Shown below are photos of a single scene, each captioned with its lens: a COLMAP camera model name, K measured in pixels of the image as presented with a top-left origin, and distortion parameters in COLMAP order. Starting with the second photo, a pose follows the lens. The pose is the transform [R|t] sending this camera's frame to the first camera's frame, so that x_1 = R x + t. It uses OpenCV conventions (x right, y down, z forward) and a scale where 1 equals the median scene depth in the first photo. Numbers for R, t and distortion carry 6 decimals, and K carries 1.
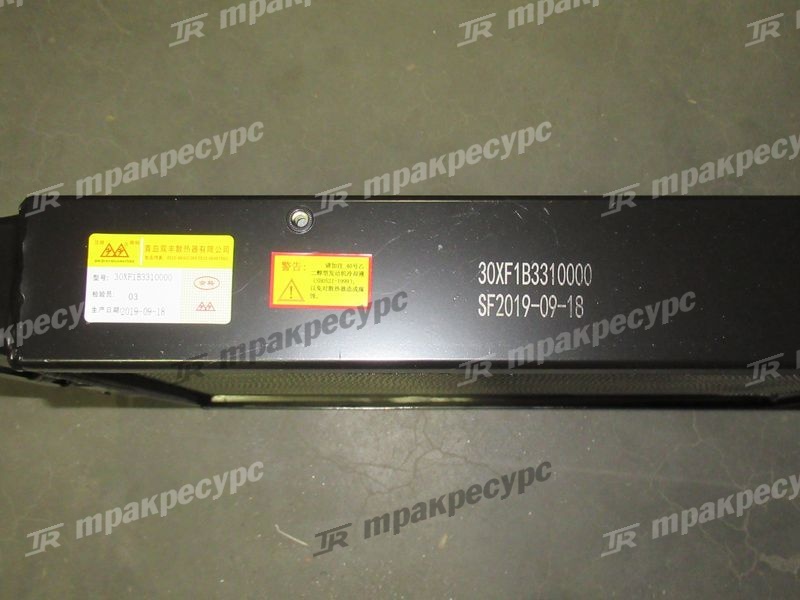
lens RADIAL K [[887.2, 0, 399.8], [0, 887.2, 264.9], [0, 0, 1]] dist [0.013395, 0.027561]
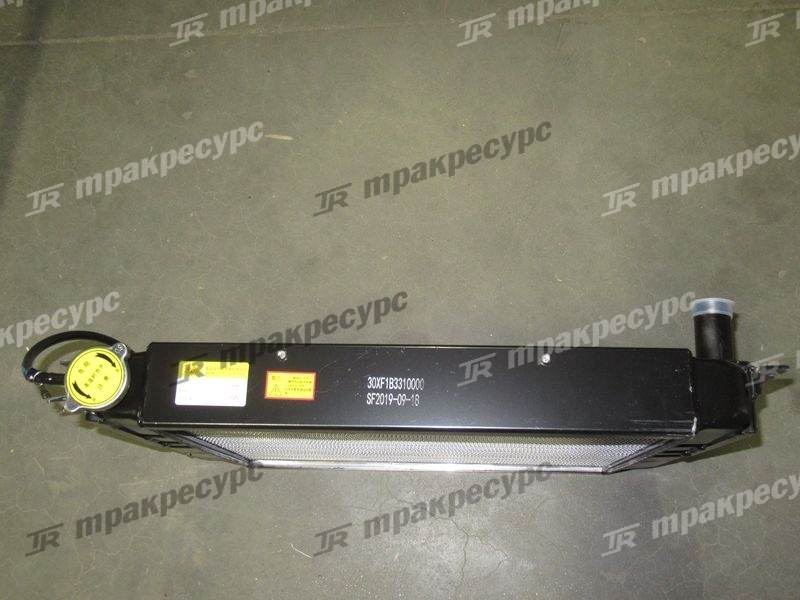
lens RADIAL K [[699.1, 0, 400.0], [0, 699.1, 300.0], [0, 0, 1]] dist [0.001571, 0.005235]
pose [[0.998870, 0.005928, -0.047156, 0.235725], [-0.011400, 0.993111, -0.116622, 0.006905], [0.046140, 0.117027, 0.992056, -0.597581]]
